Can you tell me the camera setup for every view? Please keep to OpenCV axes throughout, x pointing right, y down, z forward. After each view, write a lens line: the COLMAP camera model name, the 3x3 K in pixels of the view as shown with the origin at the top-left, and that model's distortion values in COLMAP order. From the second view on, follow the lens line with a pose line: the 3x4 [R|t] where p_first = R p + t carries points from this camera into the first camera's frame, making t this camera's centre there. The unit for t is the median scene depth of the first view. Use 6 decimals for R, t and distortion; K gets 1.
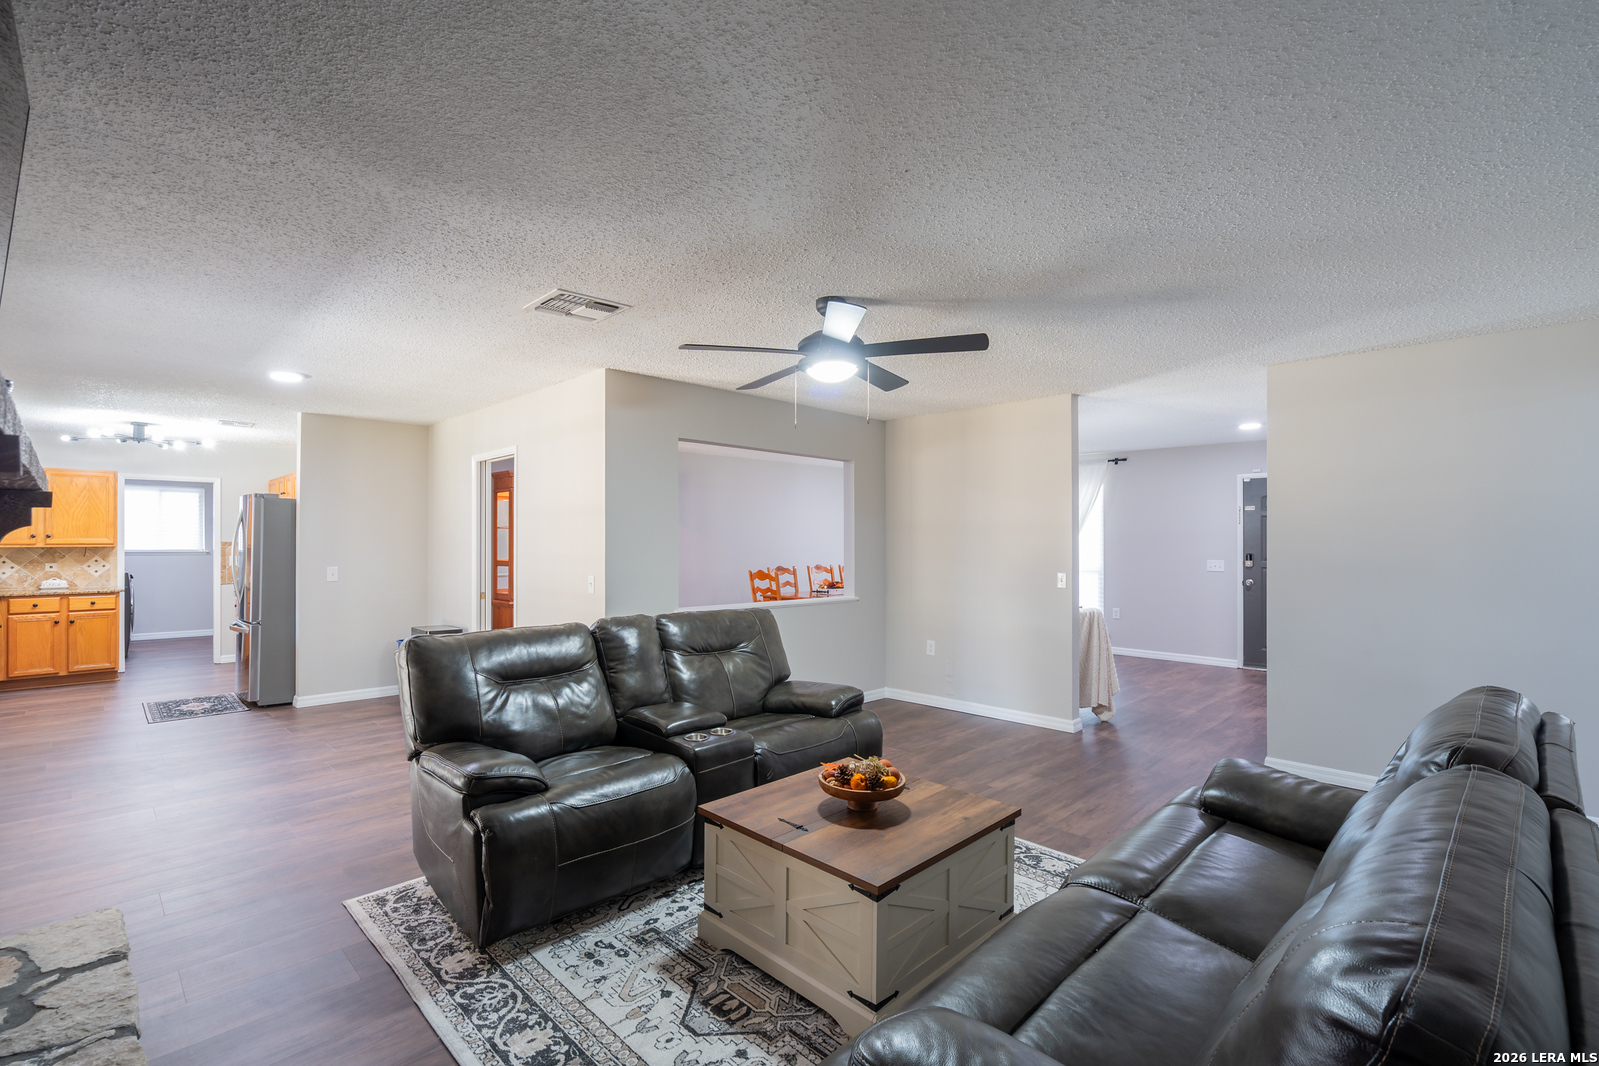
lens RADIAL K [[720.8, 0, 796.4], [0, 720.8, 537.9], [0, 0, 1]] dist [-0.008700, 0.003346]
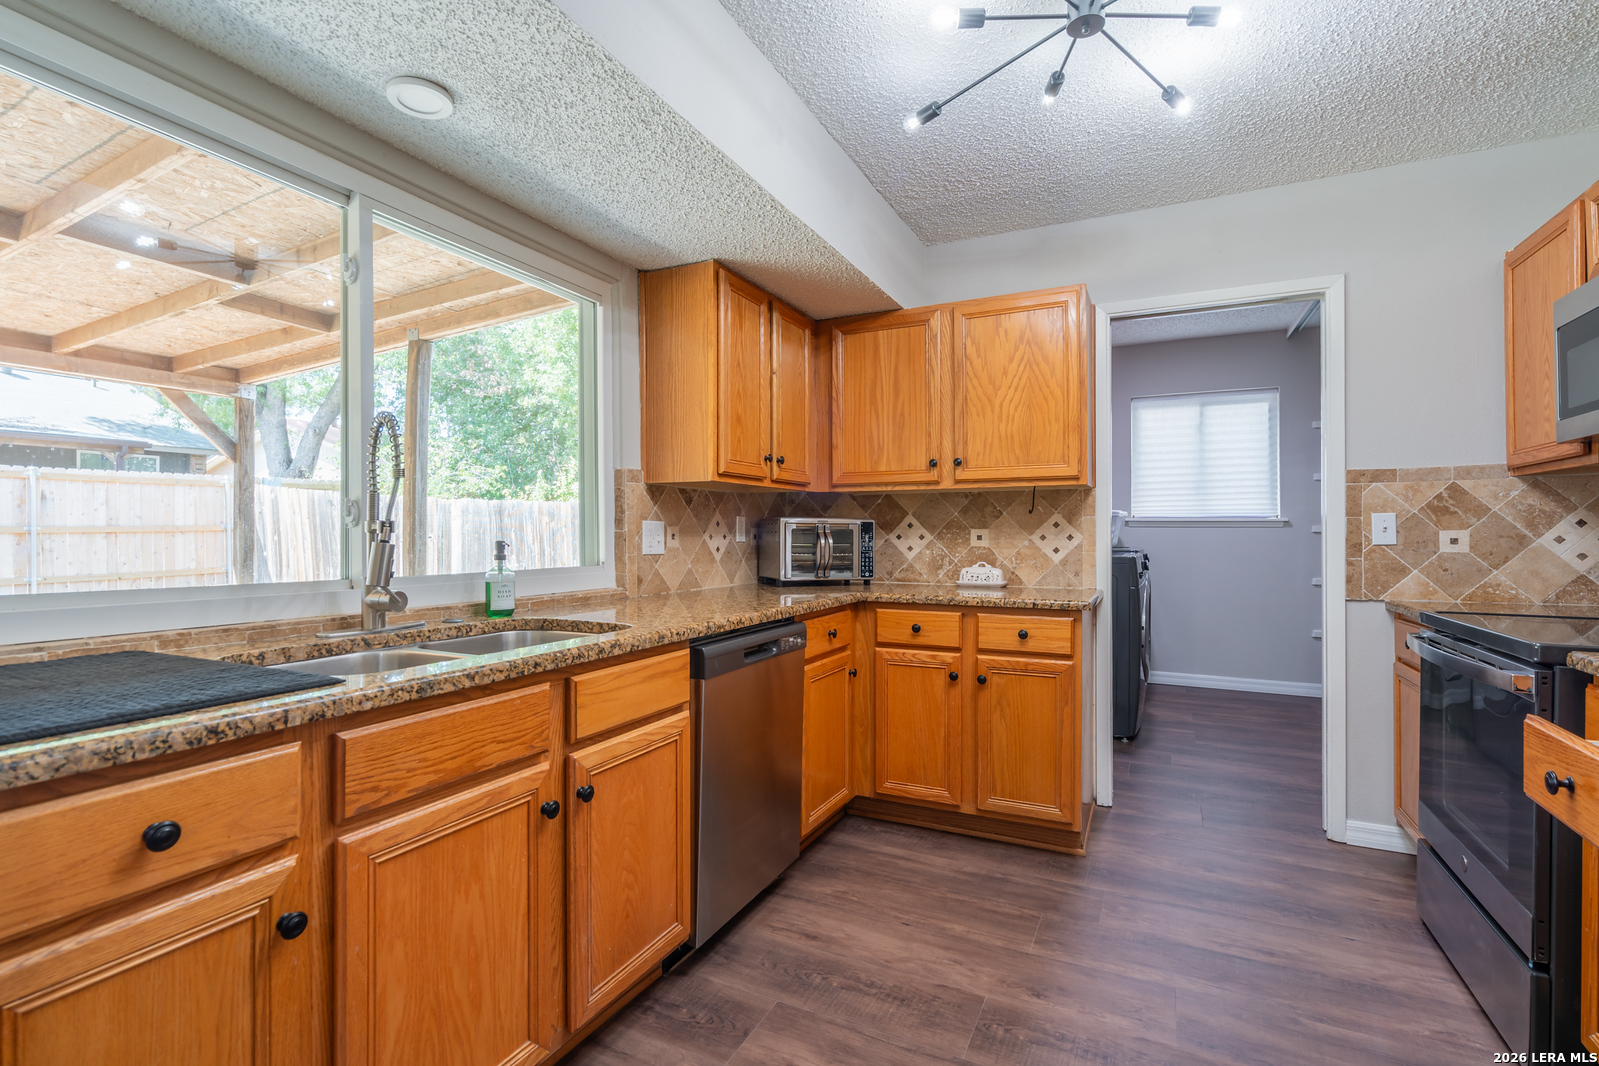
lens RADIAL K [[720.8, 0, 812.8], [0, 720.8, 536.7], [0, 0, 1]] dist [-0.008700, 0.003346]
pose [[0.322277, 0.002430, -0.946642, -0.673144], [0.003839, 0.999985, 0.003874, 0.039422], [0.946638, -0.004883, 0.322263, 0.785383]]
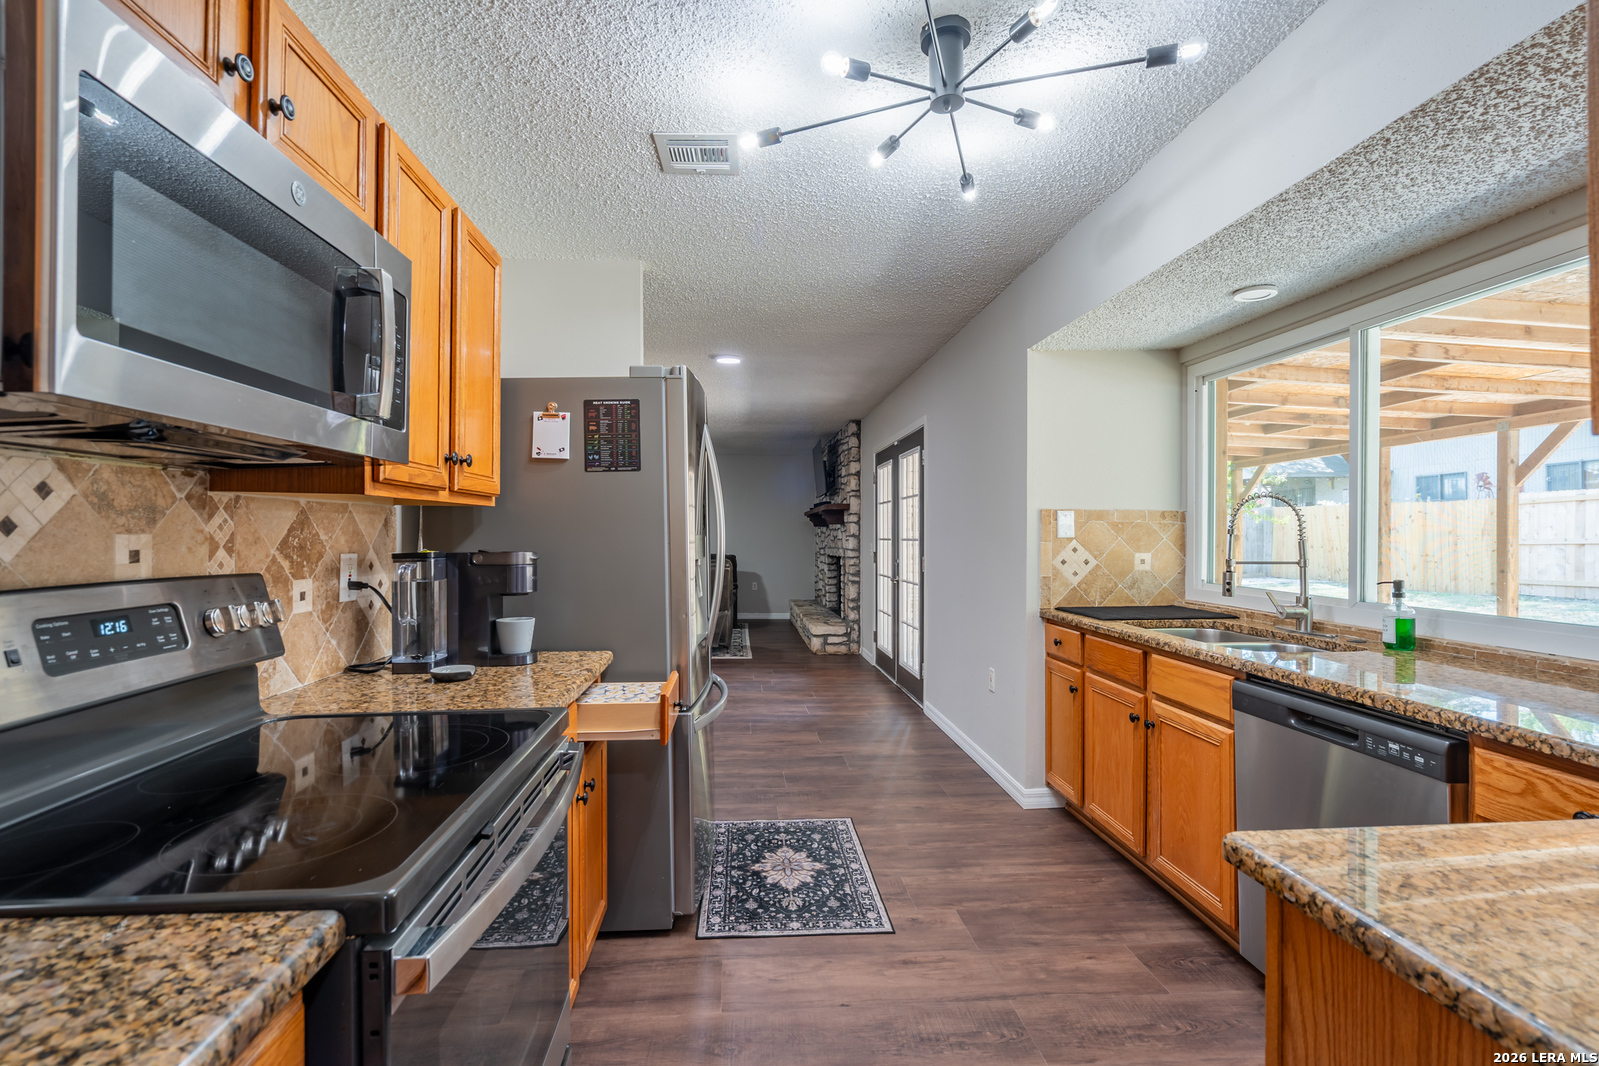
lens RADIAL K [[720.8, 0, 799.0], [0, 720.8, 532.6], [0, 0, 1]] dist [-0.008700, 0.003346]
pose [[-0.769155, 0.001255, 0.639061, -0.980988], [-0.002317, 0.999986, -0.004753, 0.023490], [-0.639058, -0.005137, -0.769142, 1.162948]]
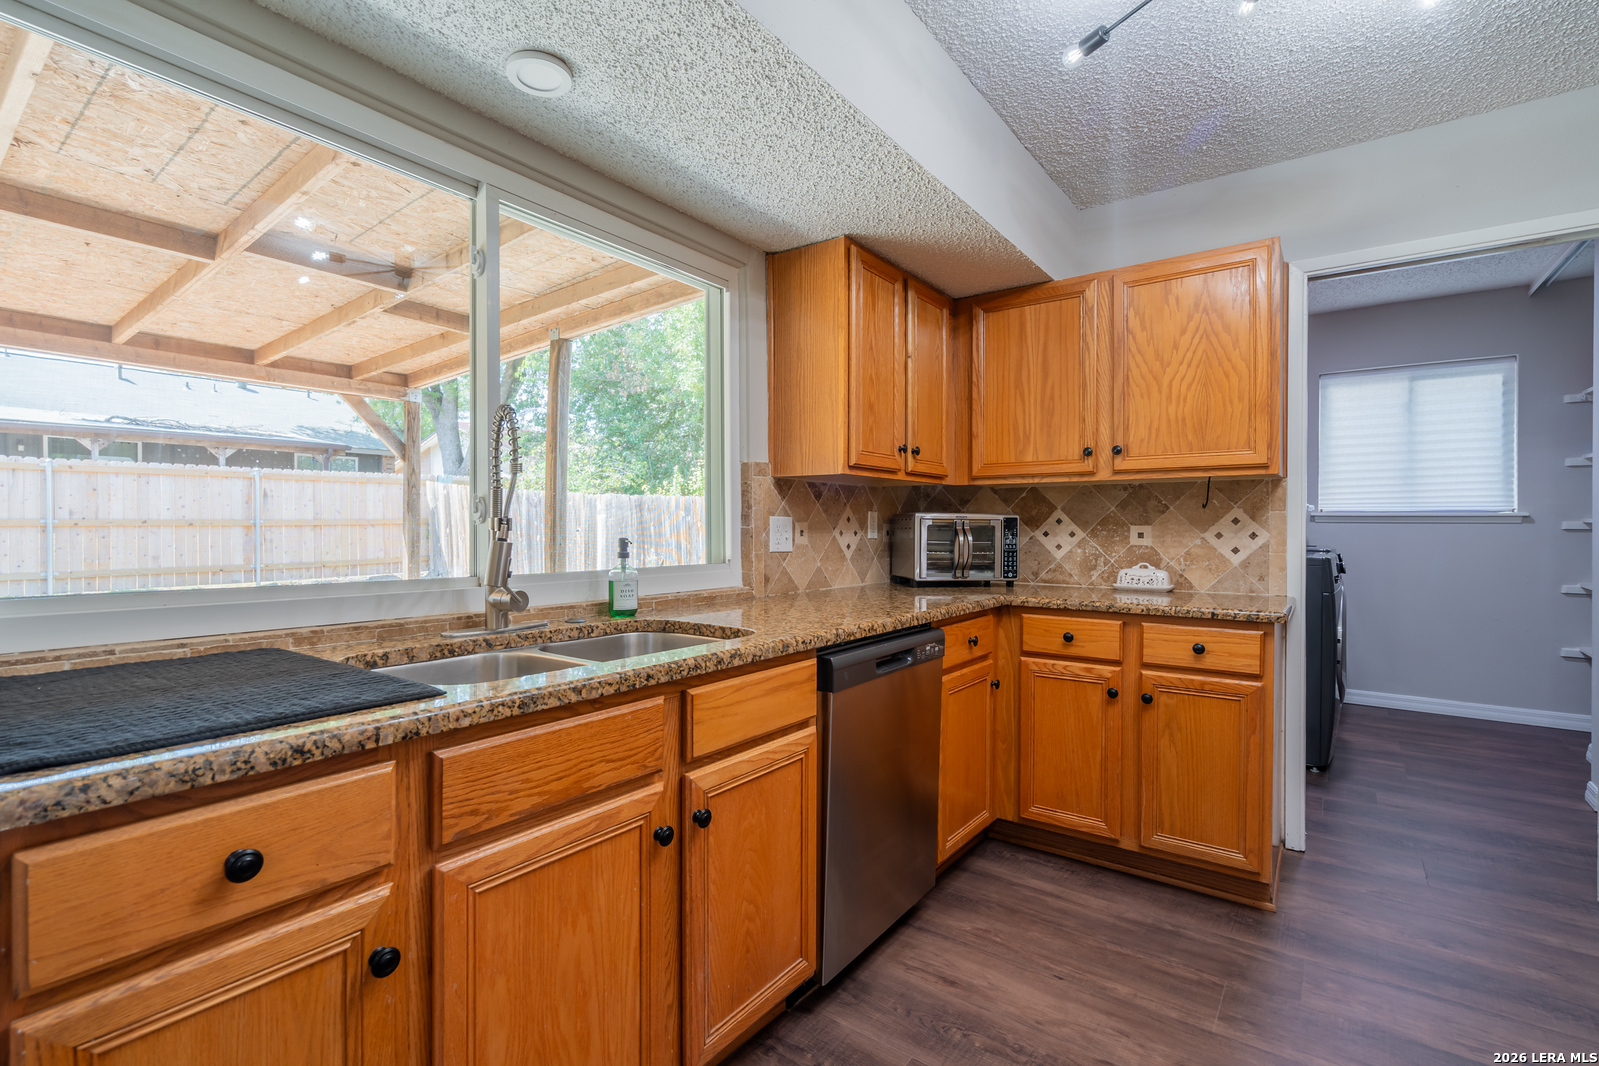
lens RADIAL K [[720.8, 0, 816.8], [0, 720.8, 535.2], [0, 0, 1]] dist [-0.008700, 0.003346]
pose [[0.152598, 0.010221, -0.988235, -0.699919], [0.000568, 0.999945, 0.010430, 0.037874], [0.988288, -0.002153, 0.152584, 0.790886]]
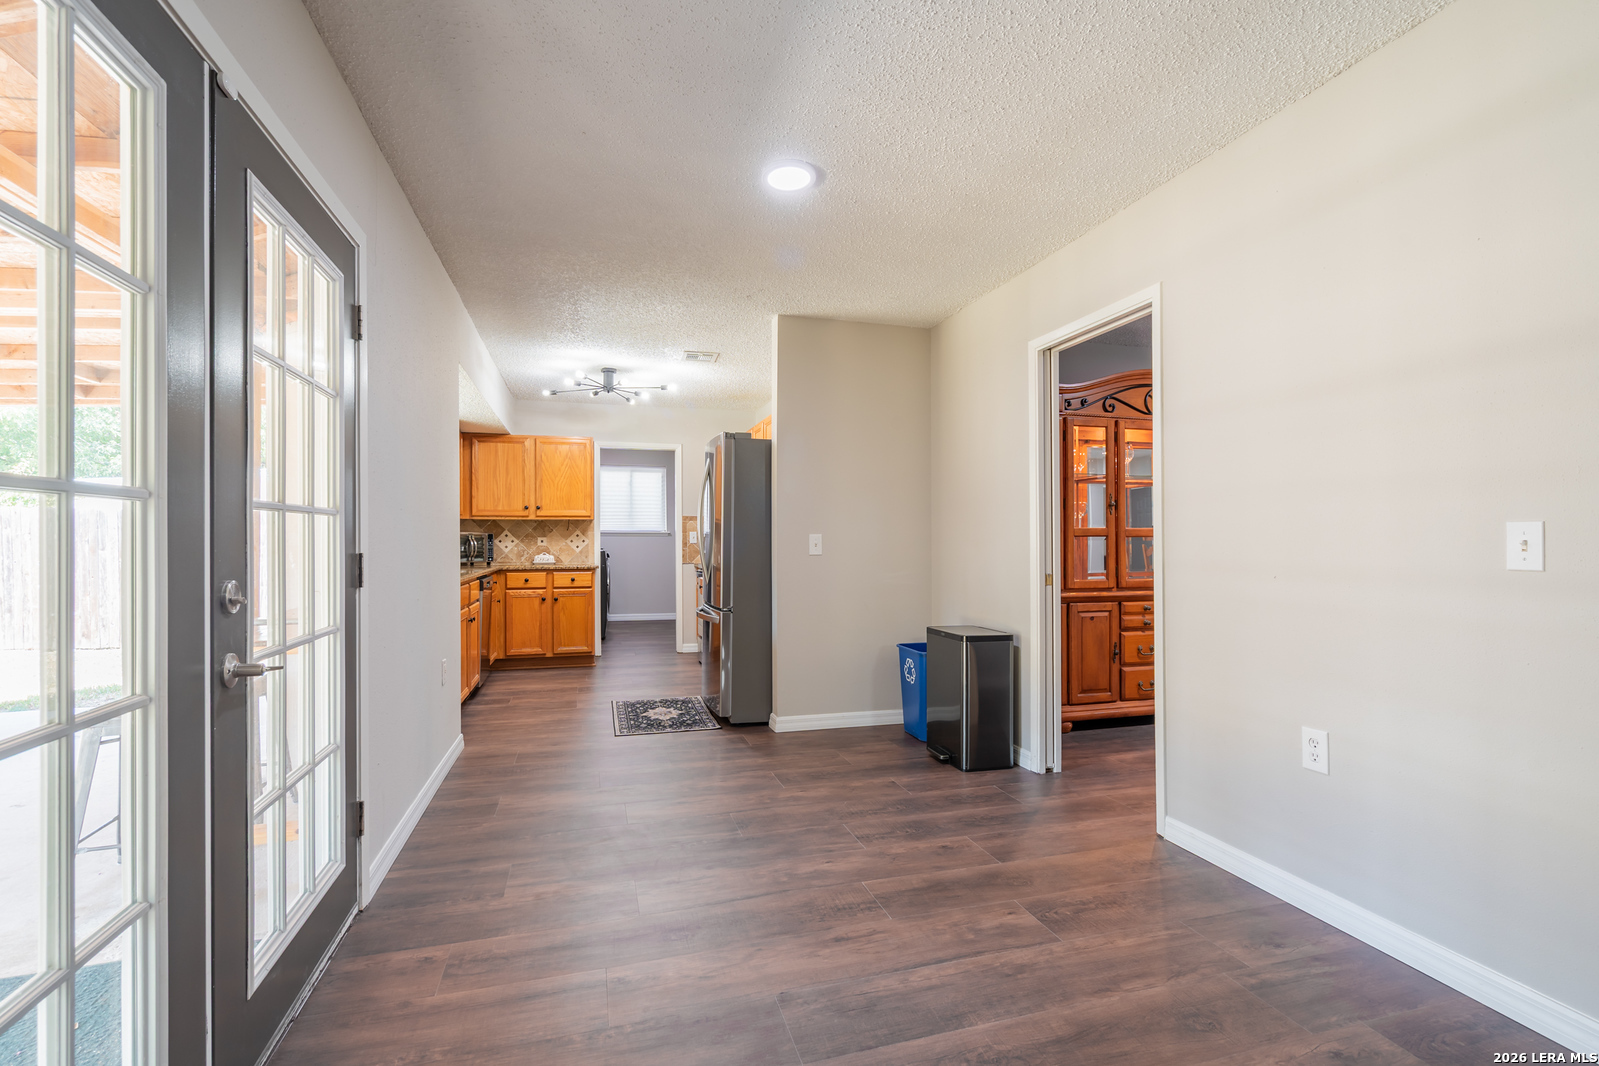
lens RADIAL K [[722.7, 0, 788.1], [0, 722.7, 533.6], [0, 0, 1]] dist [-0.000110, 0.000740]
pose [[0.868950, -0.008388, -0.494828, -0.288339], [0.006176, 0.999962, -0.006105, 0.039722], [0.494861, 0.002249, 0.868969, 0.337180]]
